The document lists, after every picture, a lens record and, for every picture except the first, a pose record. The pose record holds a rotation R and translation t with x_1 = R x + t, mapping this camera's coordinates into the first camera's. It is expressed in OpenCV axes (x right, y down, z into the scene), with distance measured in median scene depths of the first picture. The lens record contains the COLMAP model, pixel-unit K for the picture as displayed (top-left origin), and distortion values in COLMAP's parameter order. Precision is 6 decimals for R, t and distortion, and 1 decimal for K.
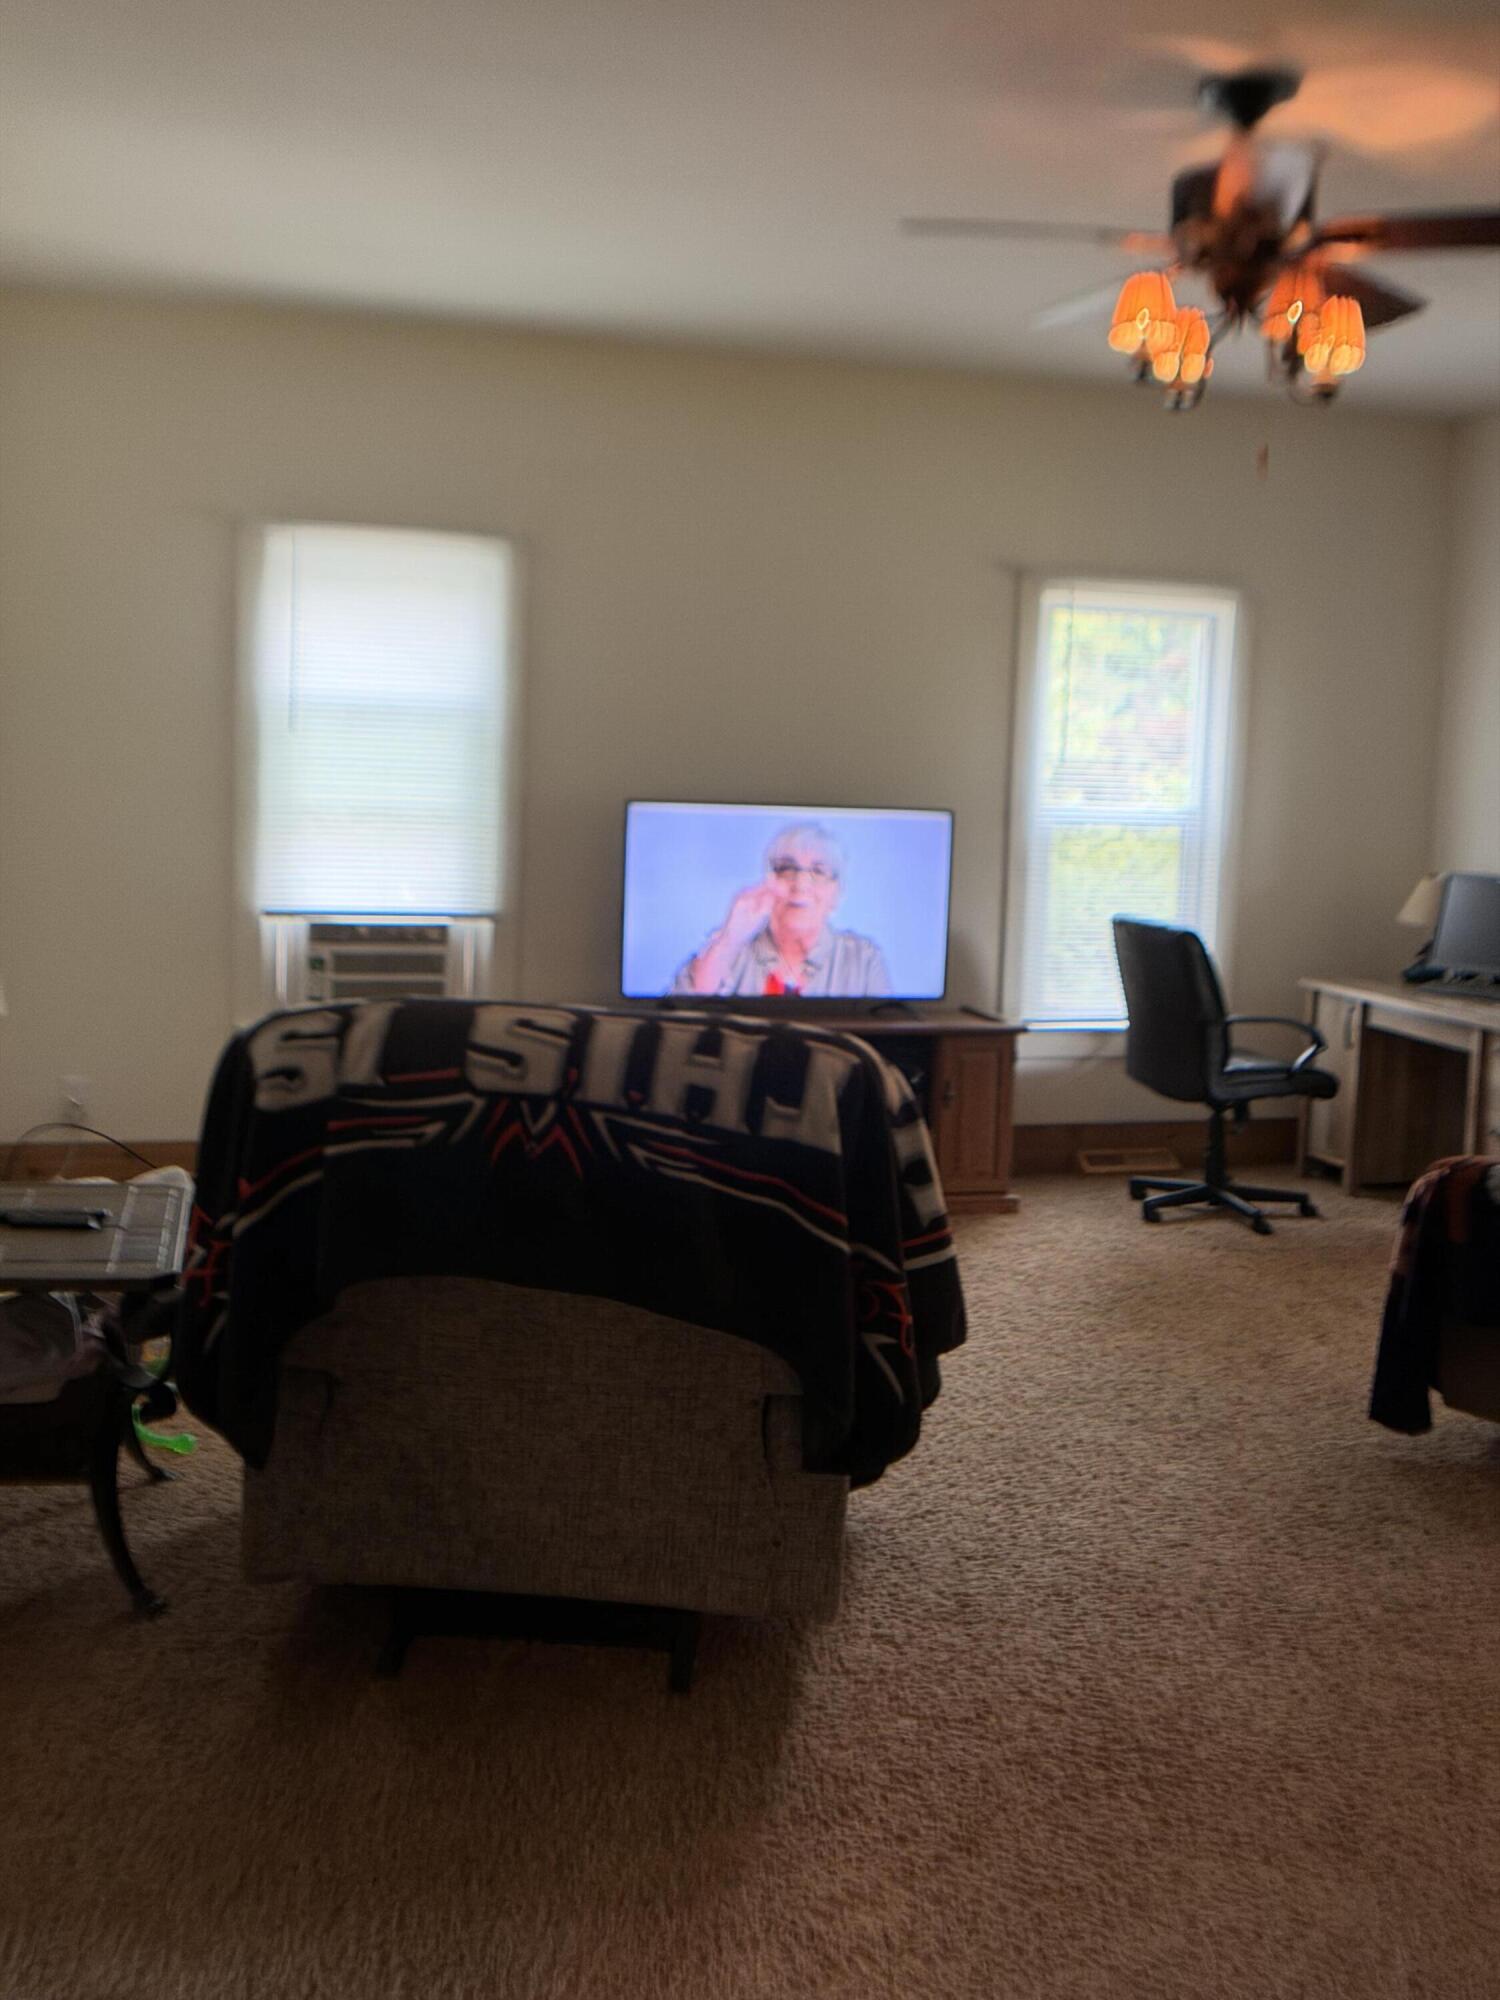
lens RADIAL K [[2066.0, 0, 738.3], [0, 2066.0, 1002.0], [0, 0, 1]] dist [-0.027670, 0.000000]
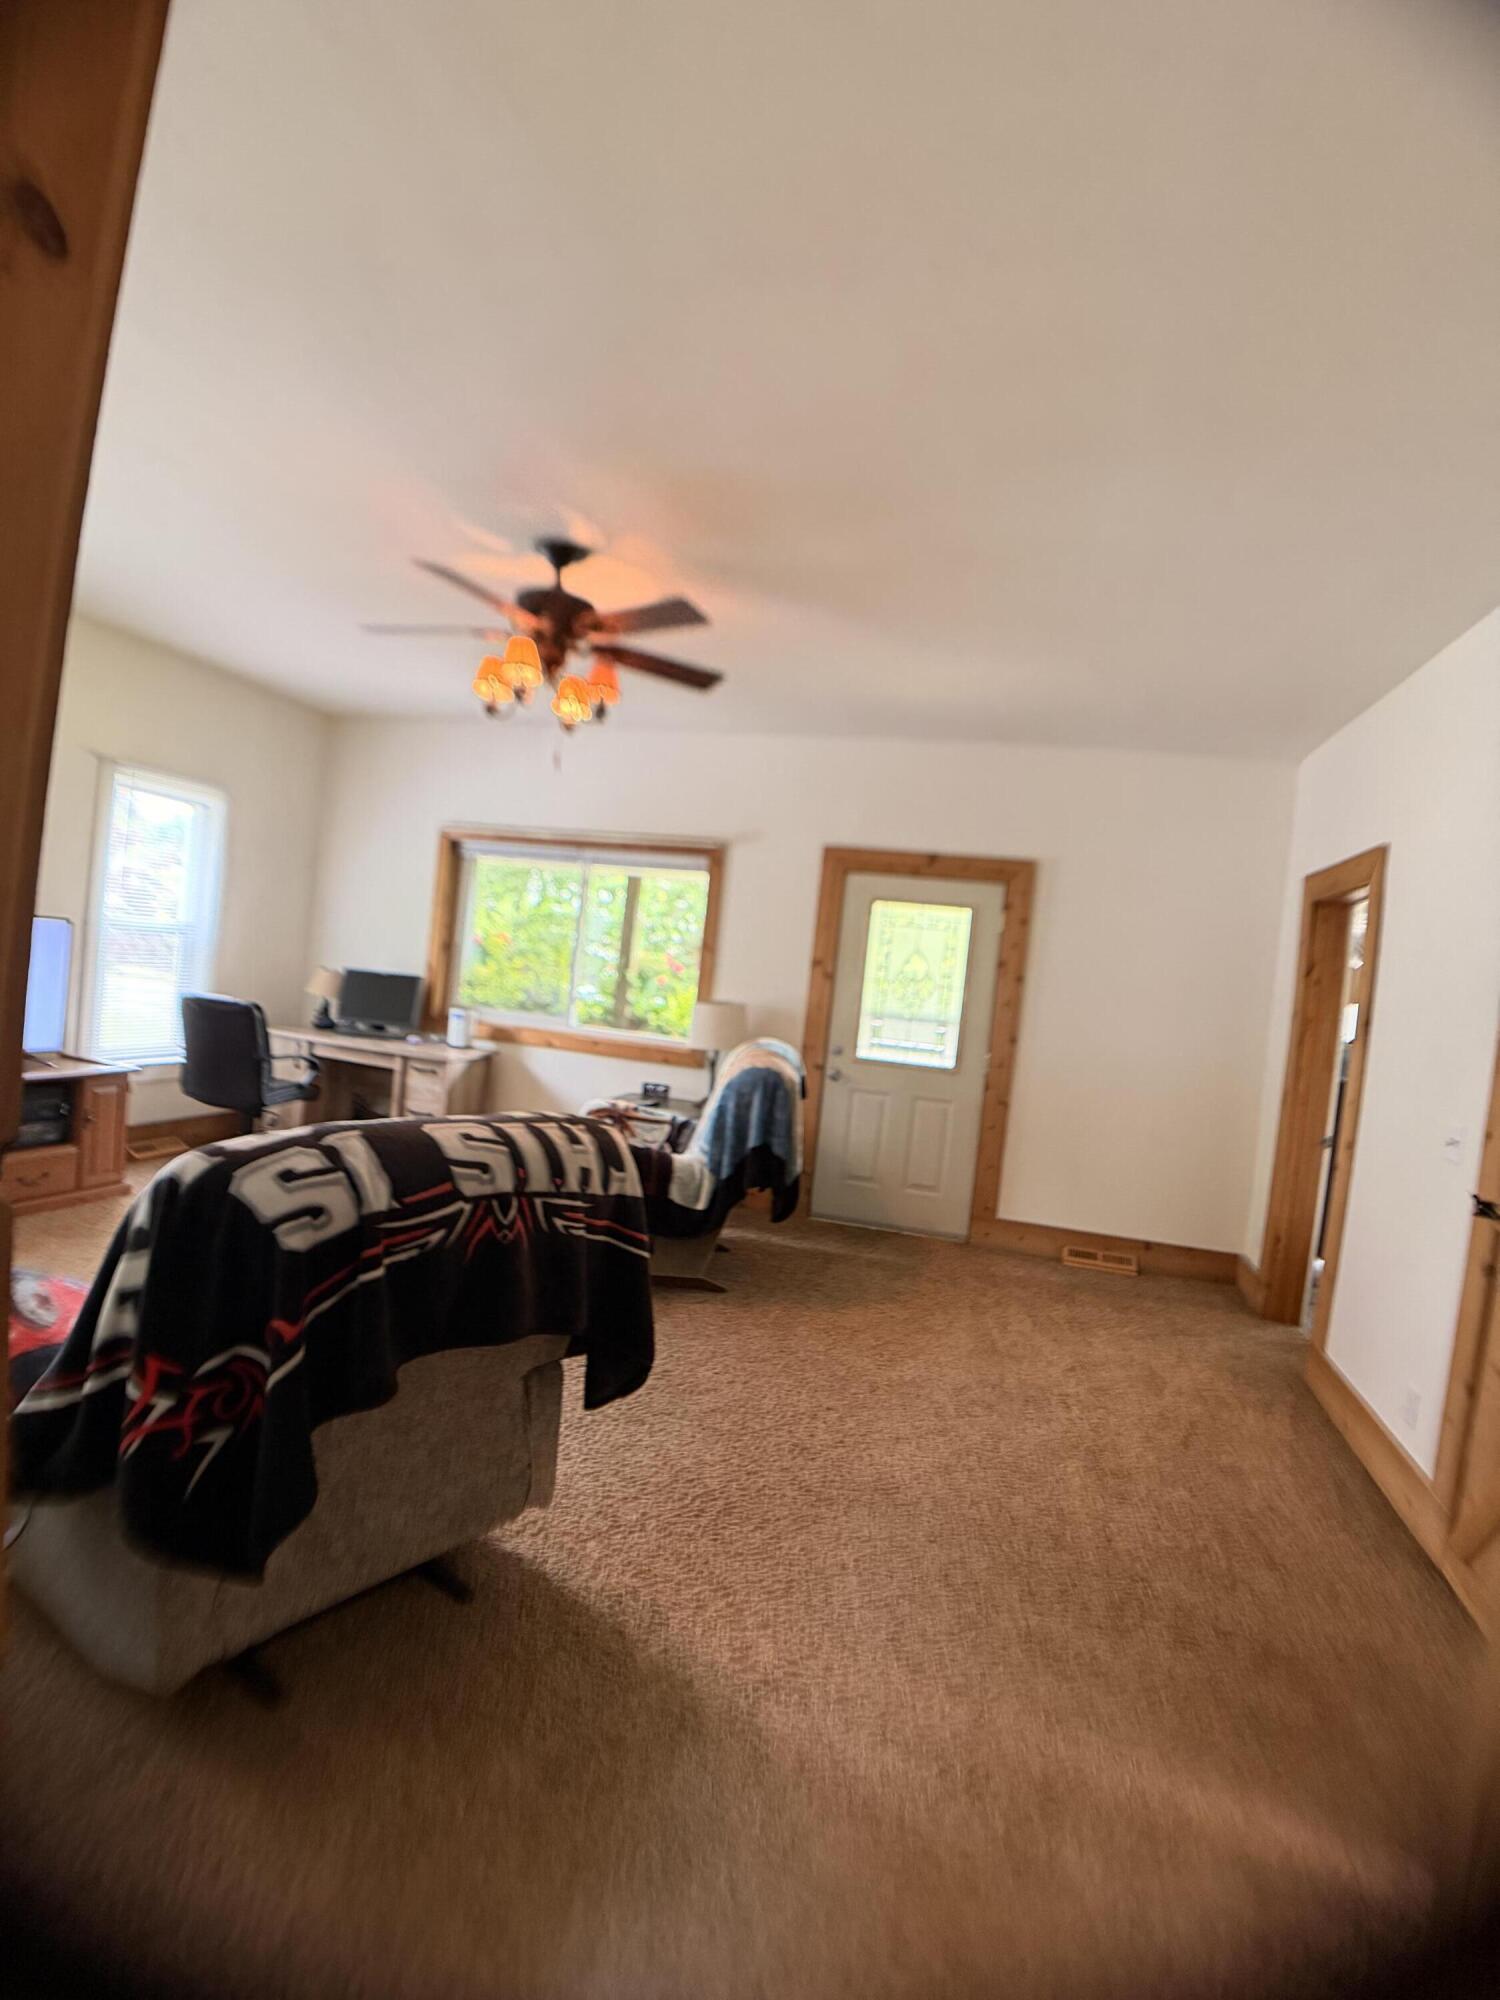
lens RADIAL K [[1028.8, 0, 753.2], [0, 1028.8, 1010.5], [0, 0, 1]] dist [-0.076529, 0.001327]
pose [[0.487926, -0.017204, 0.872715, -0.564078], [0.009648, 0.999851, 0.014317, -0.074243], [-0.872832, 0.001435, 0.488020, 0.556528]]
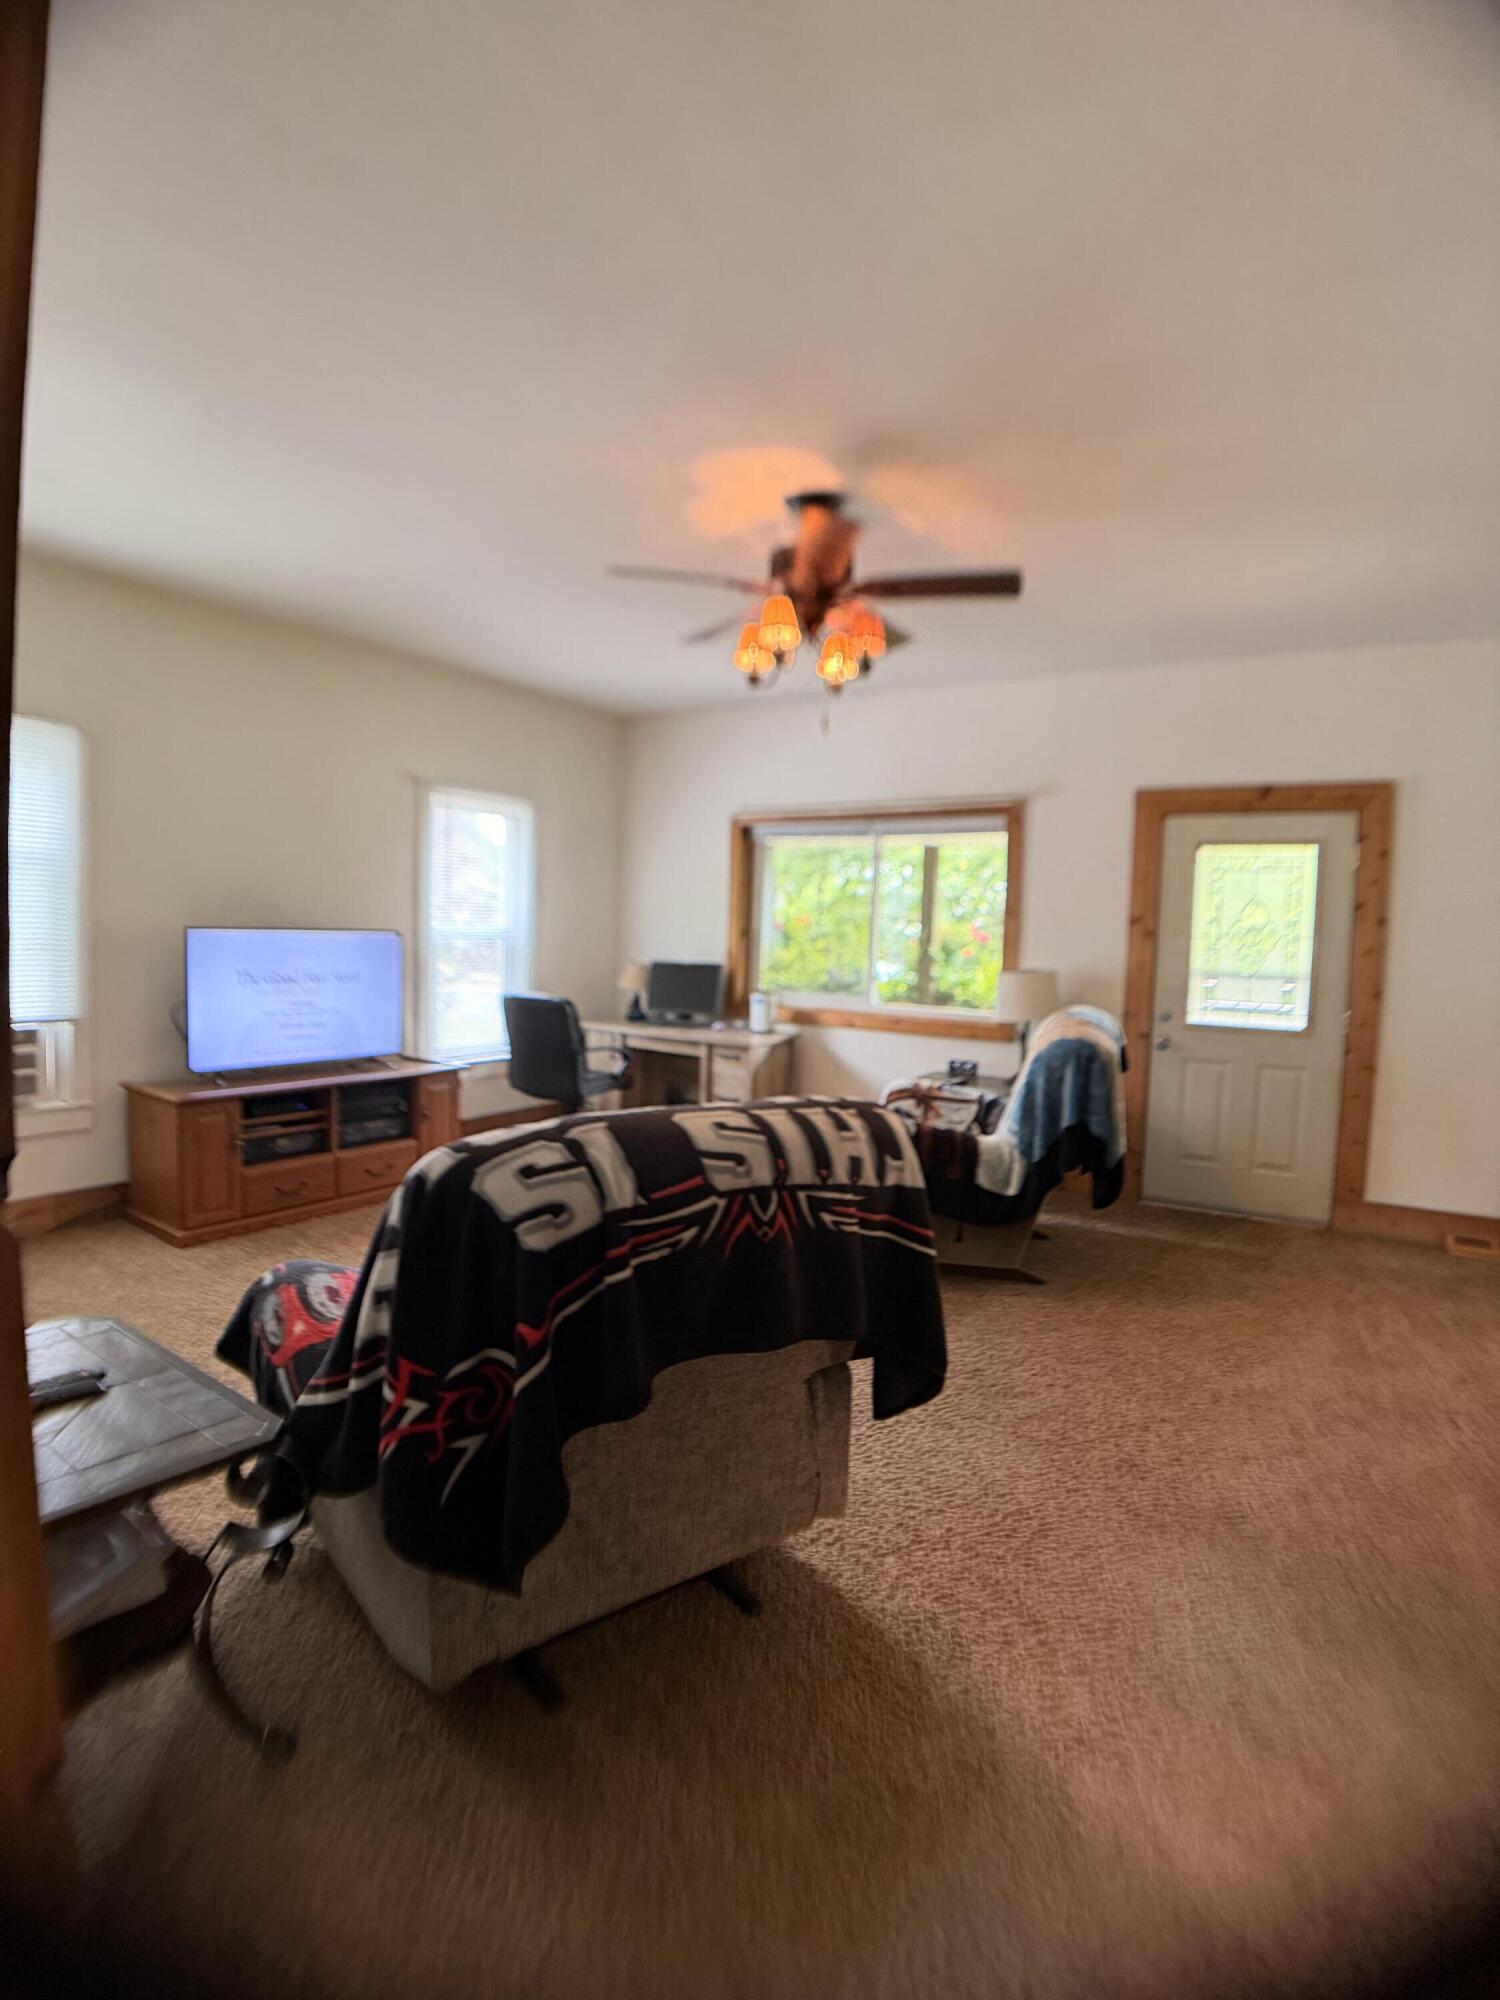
lens RADIAL K [[1028.8, 0, 755.2], [0, 1028.8, 1019.3], [0, 0, 1]] dist [-0.076529, 0.001327]
pose [[0.728156, -0.071953, 0.681624, -0.482656], [0.070862, 0.997048, 0.029551, -0.065590], [-0.681738, 0.026783, 0.731106, 0.575328]]
